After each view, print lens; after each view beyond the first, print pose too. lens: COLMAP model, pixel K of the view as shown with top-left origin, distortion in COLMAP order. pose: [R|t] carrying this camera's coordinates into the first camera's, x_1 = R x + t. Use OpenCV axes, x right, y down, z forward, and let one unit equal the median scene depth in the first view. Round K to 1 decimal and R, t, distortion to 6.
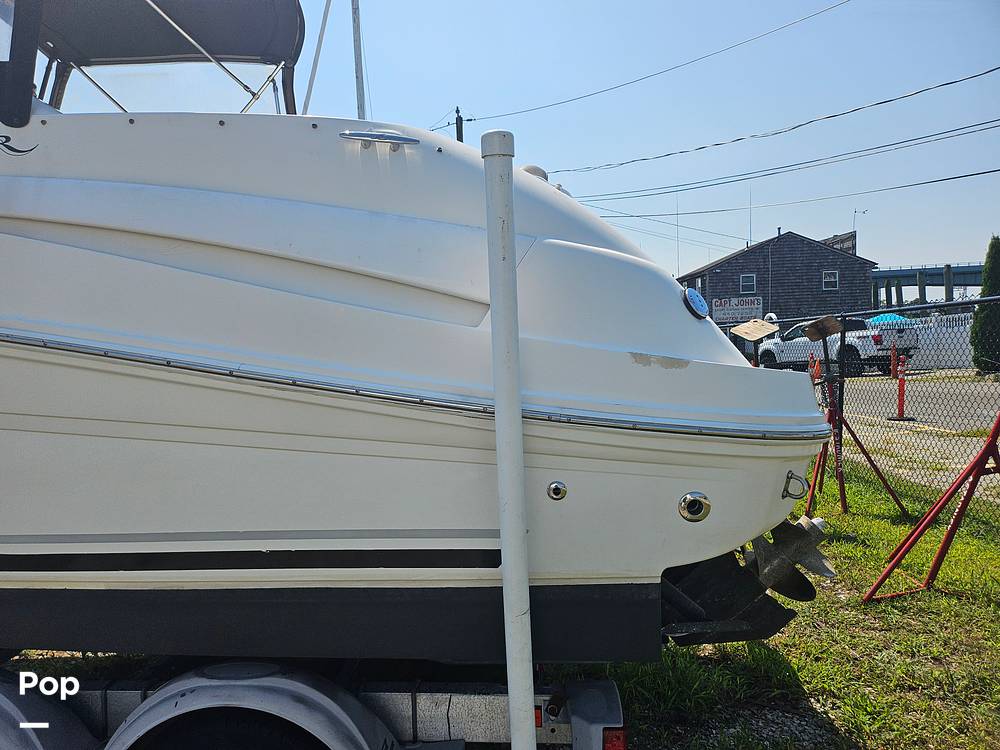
lens RADIAL K [[720.7, 0, 490.4], [0, 720.7, 373.6], [0, 0, 1]] dist [0.053600, -0.067234]
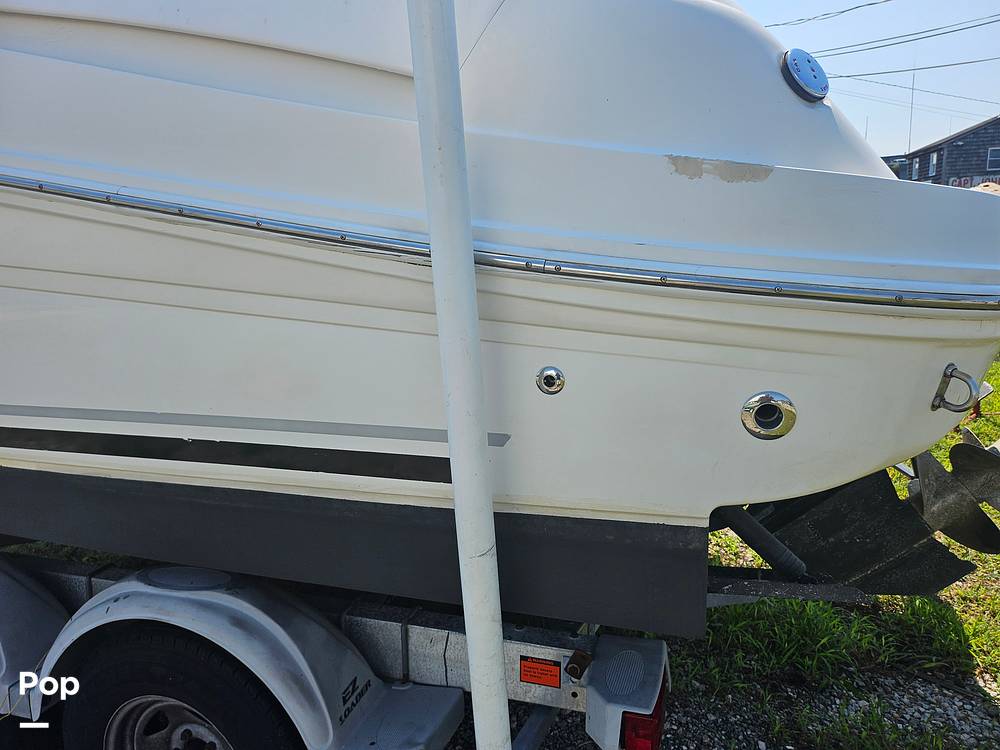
lens RADIAL K [[720.7, 0, 504.8], [0, 720.7, 381.7], [0, 0, 1]] dist [0.053600, -0.067234]
pose [[0.971086, 0.046717, -0.234113, 0.195683], [-0.009726, 0.987594, 0.156730, 0.057641], [0.238530, -0.149922, 0.959493, 0.339556]]
